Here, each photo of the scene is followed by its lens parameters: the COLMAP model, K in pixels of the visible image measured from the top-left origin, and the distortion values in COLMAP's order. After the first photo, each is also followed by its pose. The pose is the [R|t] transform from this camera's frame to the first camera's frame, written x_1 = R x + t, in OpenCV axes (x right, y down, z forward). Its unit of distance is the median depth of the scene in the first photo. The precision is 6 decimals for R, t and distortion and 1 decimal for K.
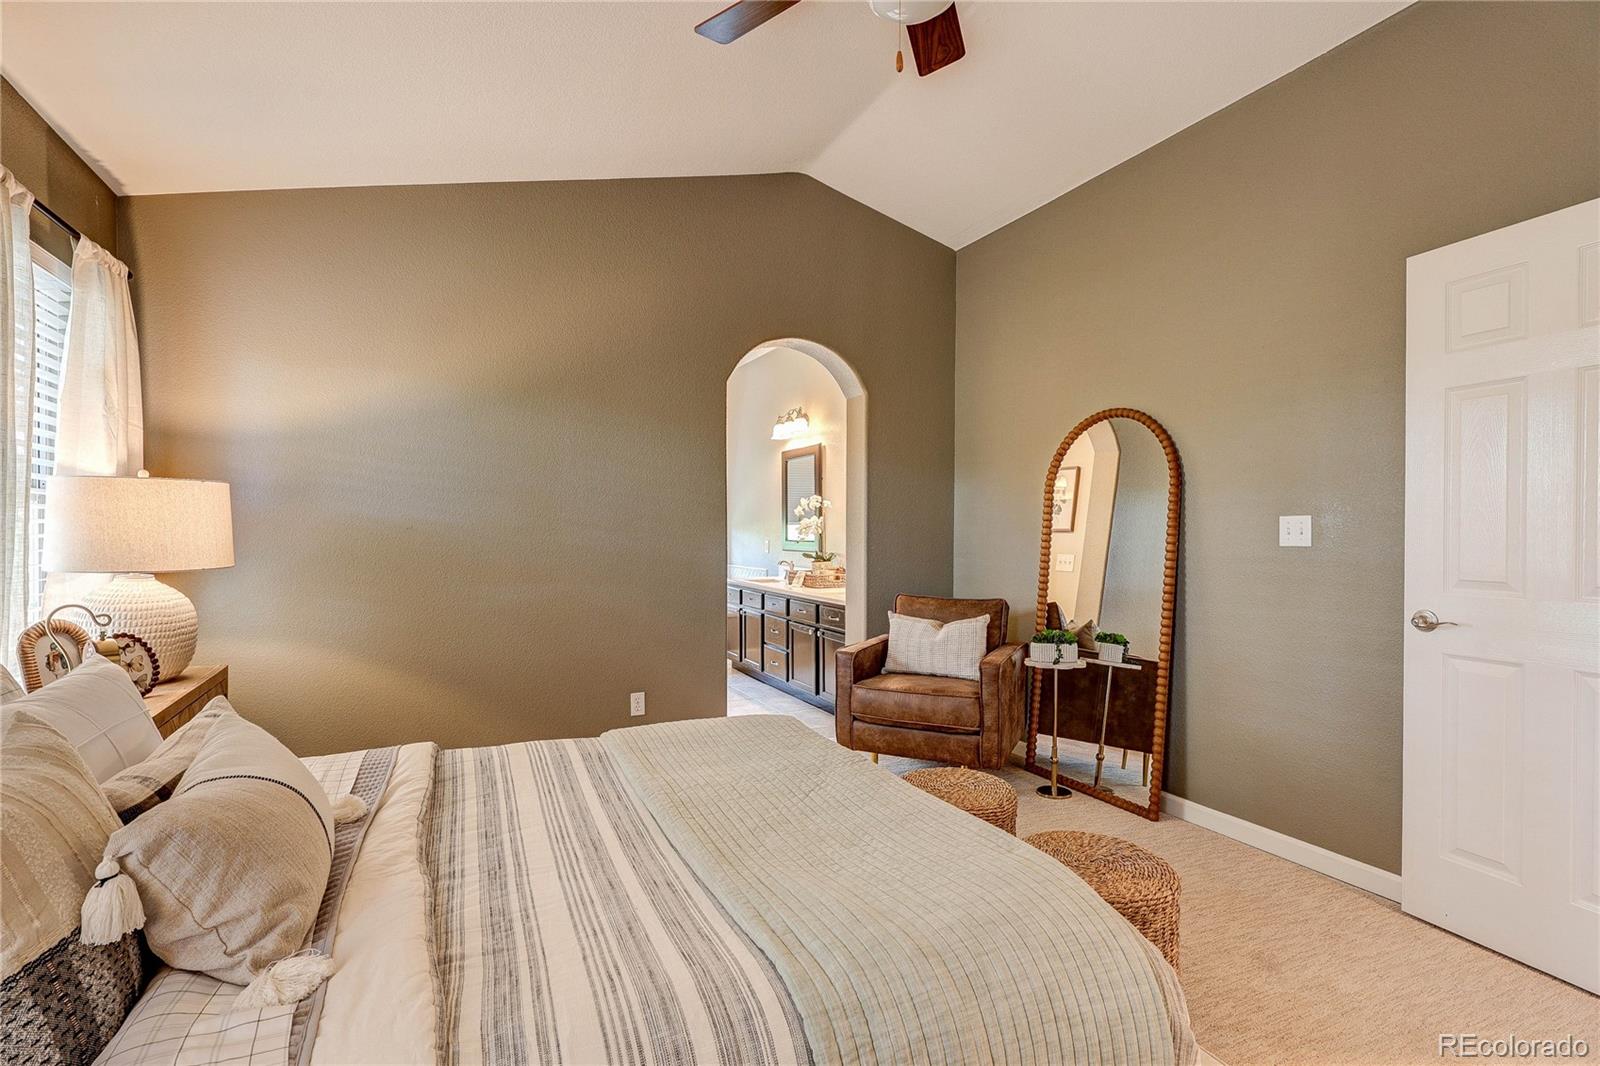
lens RADIAL K [[755.4, 0, 799.0], [0, 755.4, 536.3], [0, 0, 1]] dist [-0.001325, -0.000185]
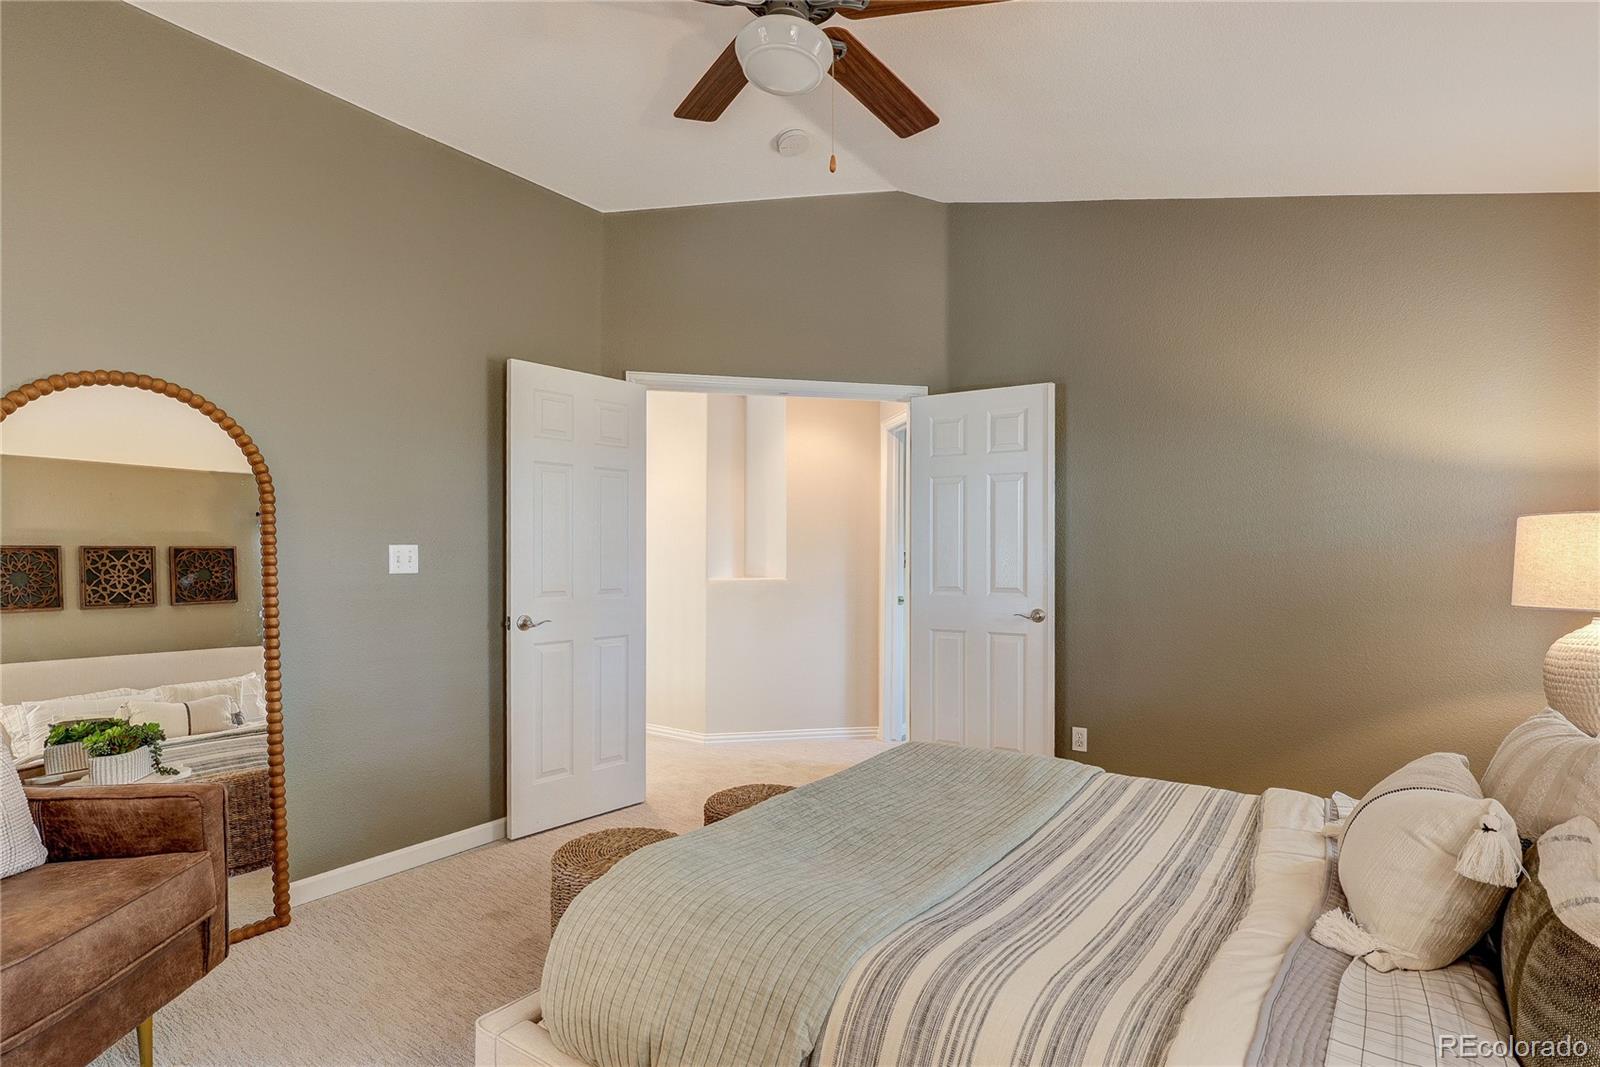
lens RADIAL K [[776.8, 0, 810.5], [0, 776.8, 554.4], [0, 0, 1]] dist [-0.001556, -0.000517]
pose [[-0.486743, 0.000035, 0.873545, -0.687110], [0.005905, 0.999977, 0.003250, -0.016612], [-0.873525, 0.006740, -0.486732, 1.237556]]
